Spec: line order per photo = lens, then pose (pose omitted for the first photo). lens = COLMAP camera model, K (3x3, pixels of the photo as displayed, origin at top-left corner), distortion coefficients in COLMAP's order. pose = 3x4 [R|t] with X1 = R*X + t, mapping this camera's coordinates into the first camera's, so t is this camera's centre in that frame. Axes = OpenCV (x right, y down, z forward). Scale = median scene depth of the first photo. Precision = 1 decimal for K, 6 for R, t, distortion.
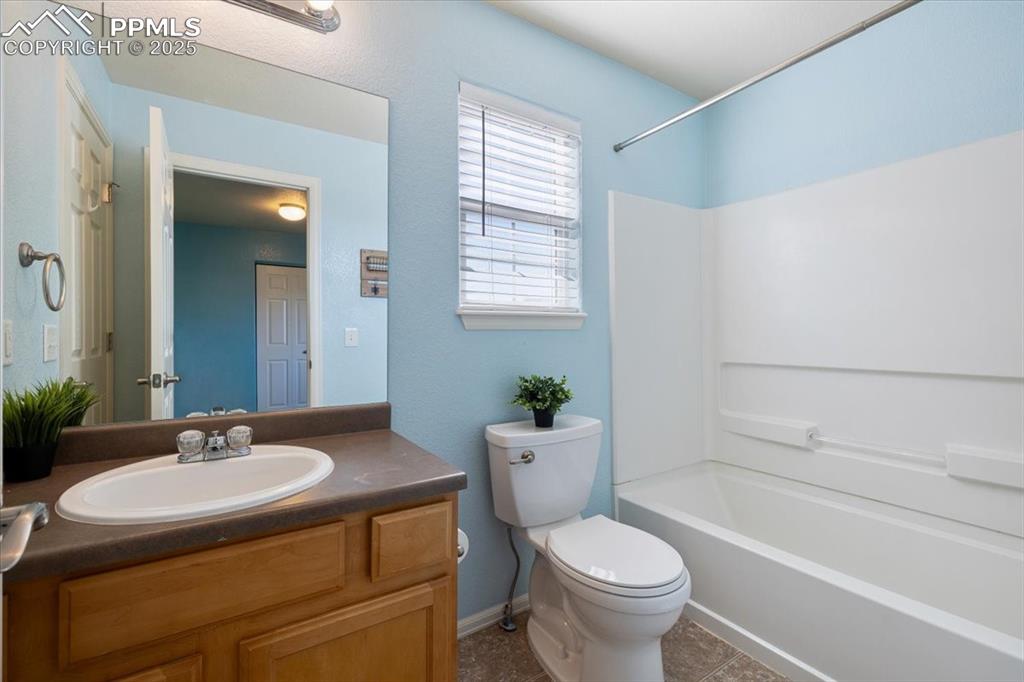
lens RADIAL K [[433.1, 0, 530.9], [0, 433.1, 338.5], [0, 0, 1]] dist [0.001373, 0.000217]
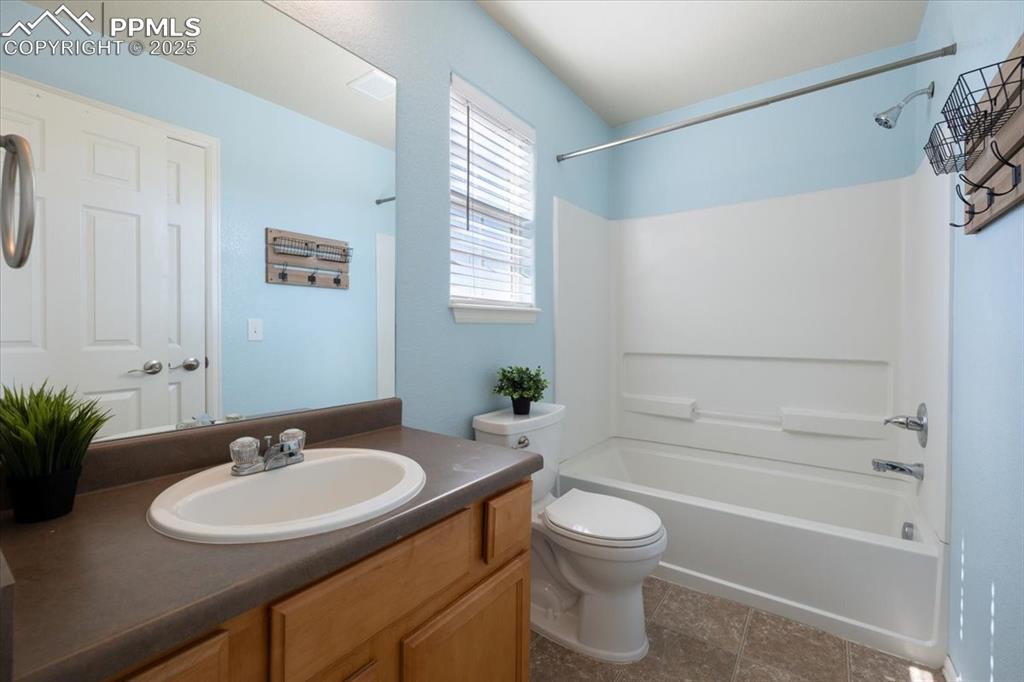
lens RADIAL K [[433.1, 0, 530.9], [0, 433.1, 338.5], [0, 0, 1]] dist [0.001373, 0.000217]
pose [[0.931767, -0.003444, 0.363040, -0.335385], [-0.001934, 0.999894, 0.014449, 0.001578], [-0.363051, -0.014165, 0.931662, -0.002025]]
